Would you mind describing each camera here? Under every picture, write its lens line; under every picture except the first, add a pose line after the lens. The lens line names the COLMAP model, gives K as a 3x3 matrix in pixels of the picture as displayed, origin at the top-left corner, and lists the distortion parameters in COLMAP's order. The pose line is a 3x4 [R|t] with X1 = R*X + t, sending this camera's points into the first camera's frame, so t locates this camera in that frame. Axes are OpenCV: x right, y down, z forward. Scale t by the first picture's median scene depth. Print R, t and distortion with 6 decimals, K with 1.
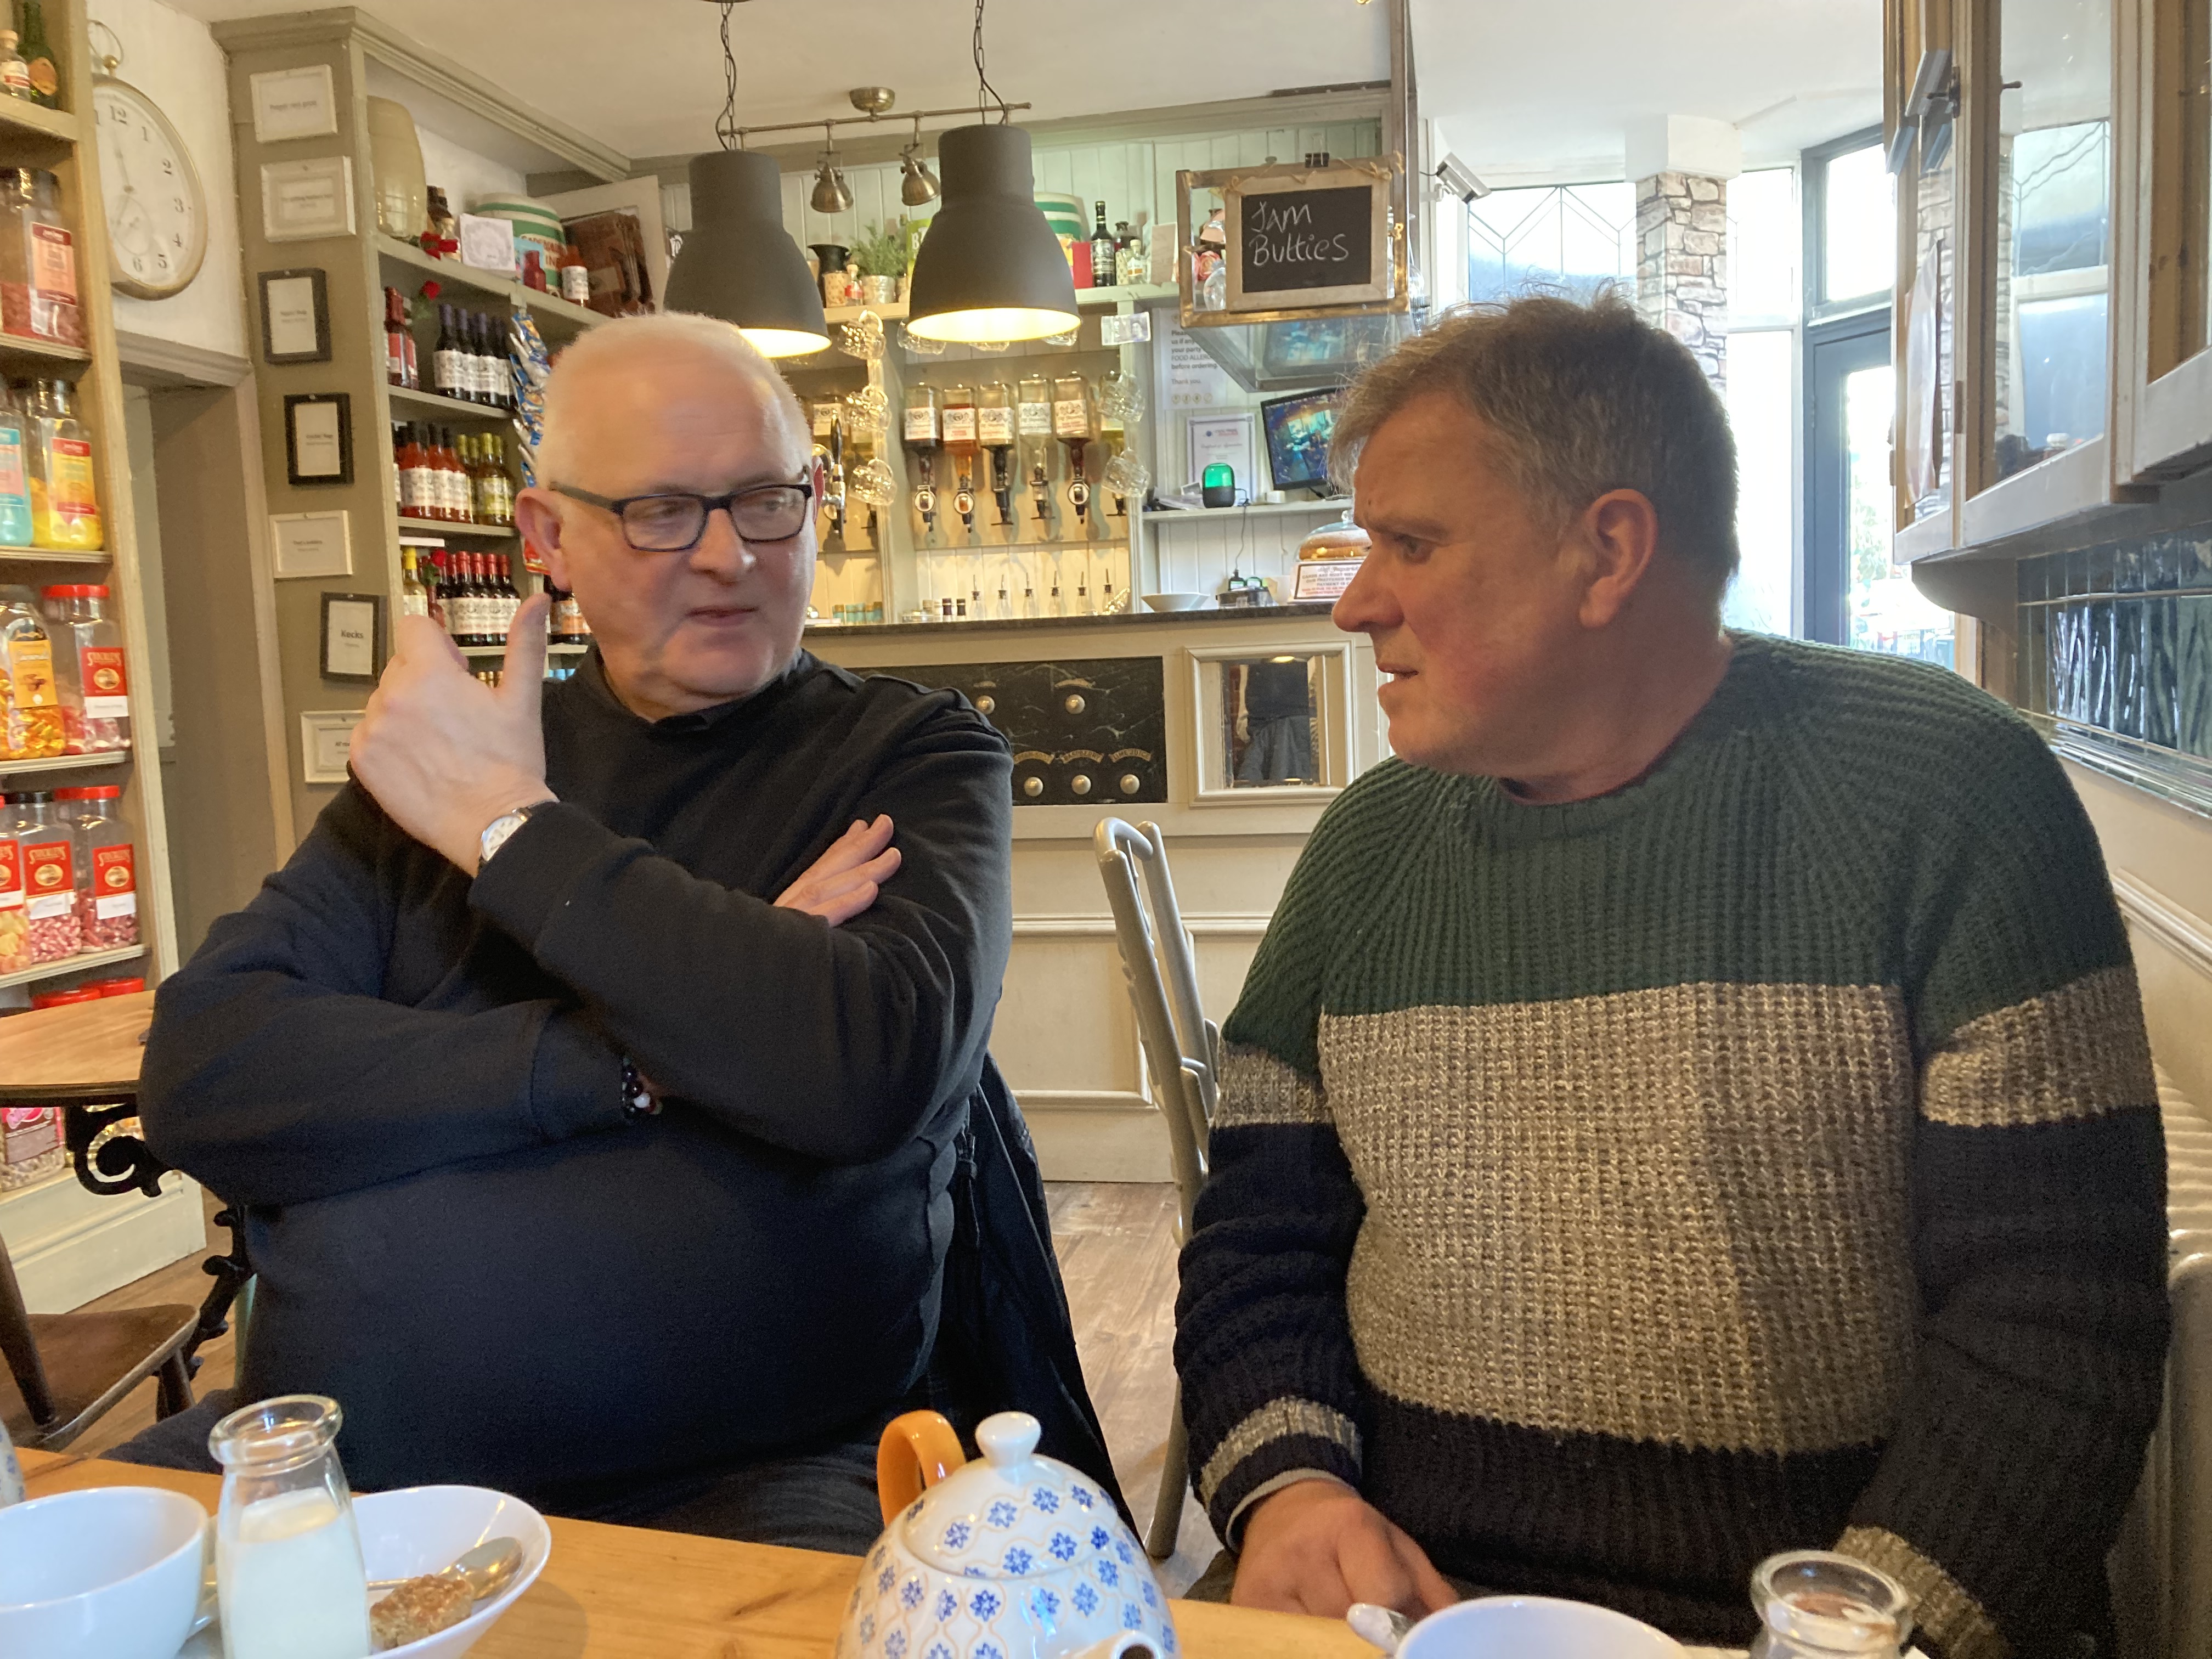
lens RADIAL K [[1784.3, 0, 1102.9], [0, 1784.3, 817.6], [0, 0, 1]] dist [0.049044, -0.059434]
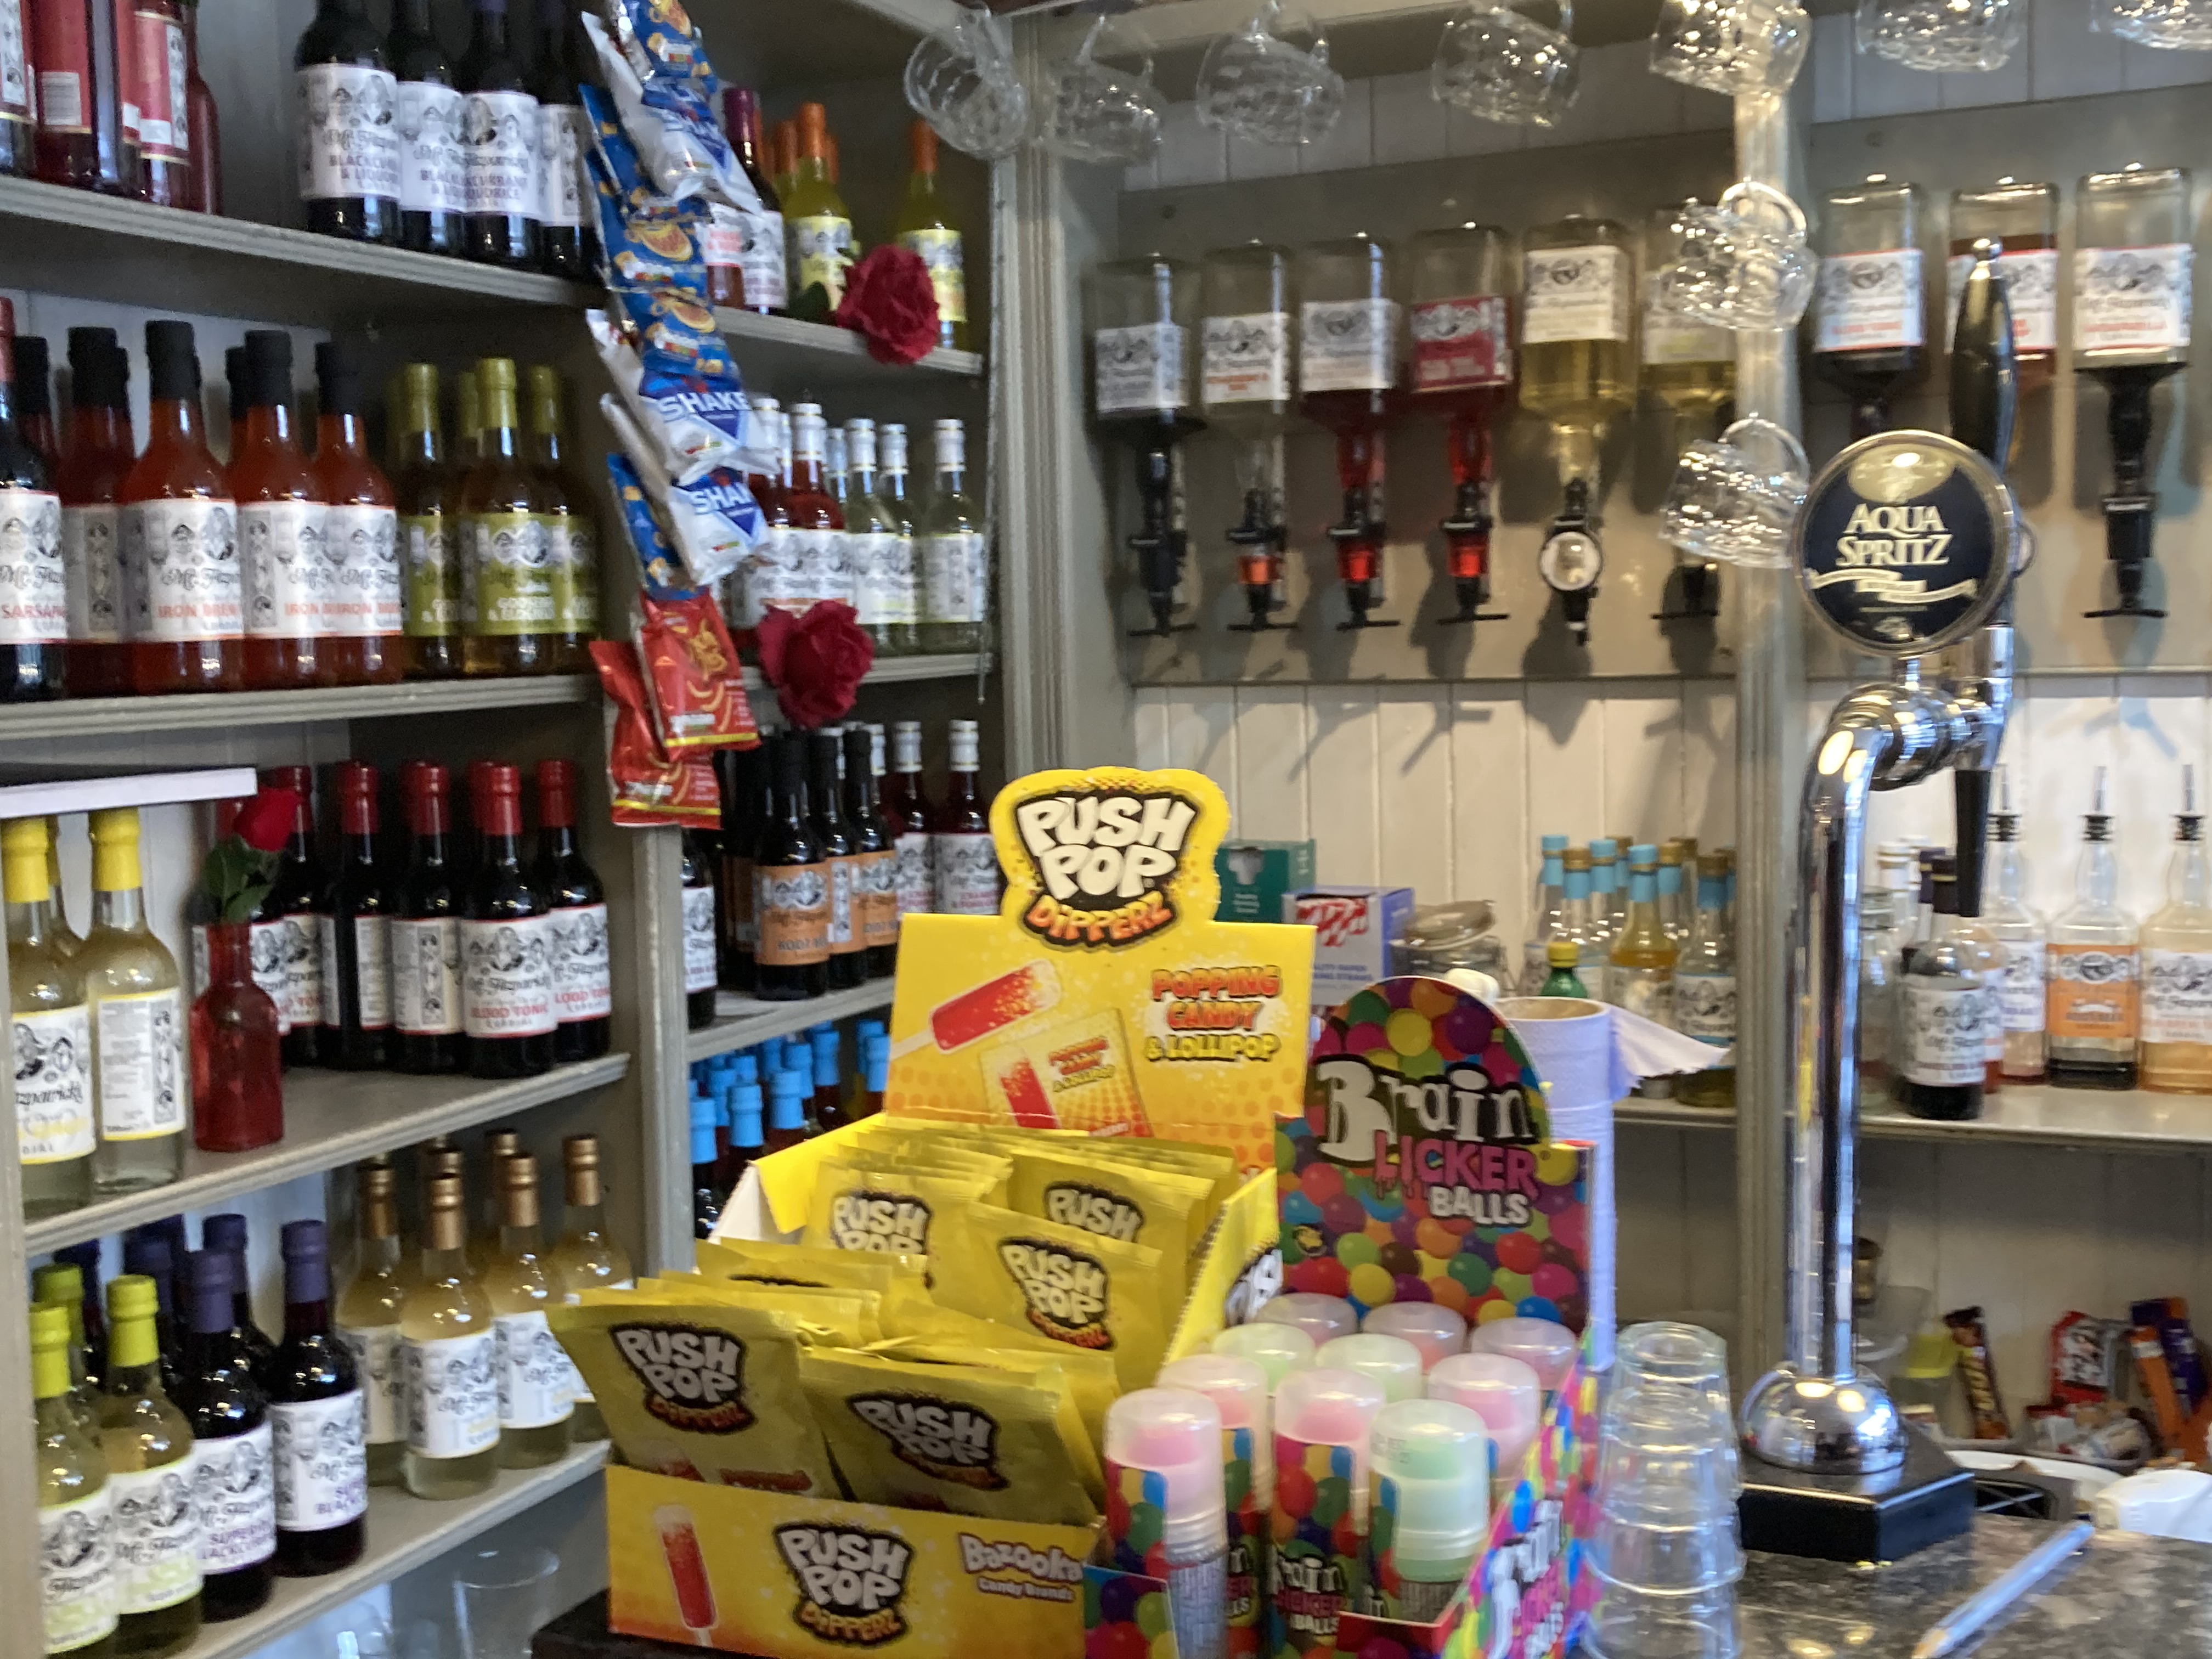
lens RADIAL K [[2483.4, 0, 1107.9], [0, 2483.4, 820.7], [0, 0, 1]] dist [0.006293, 0.000000]
pose [[0.974026, 0.029359, -0.224524, -0.220453], [-0.033350, 0.999346, -0.014002, -0.195469], [0.223966, 0.021127, 0.974368, 0.901579]]
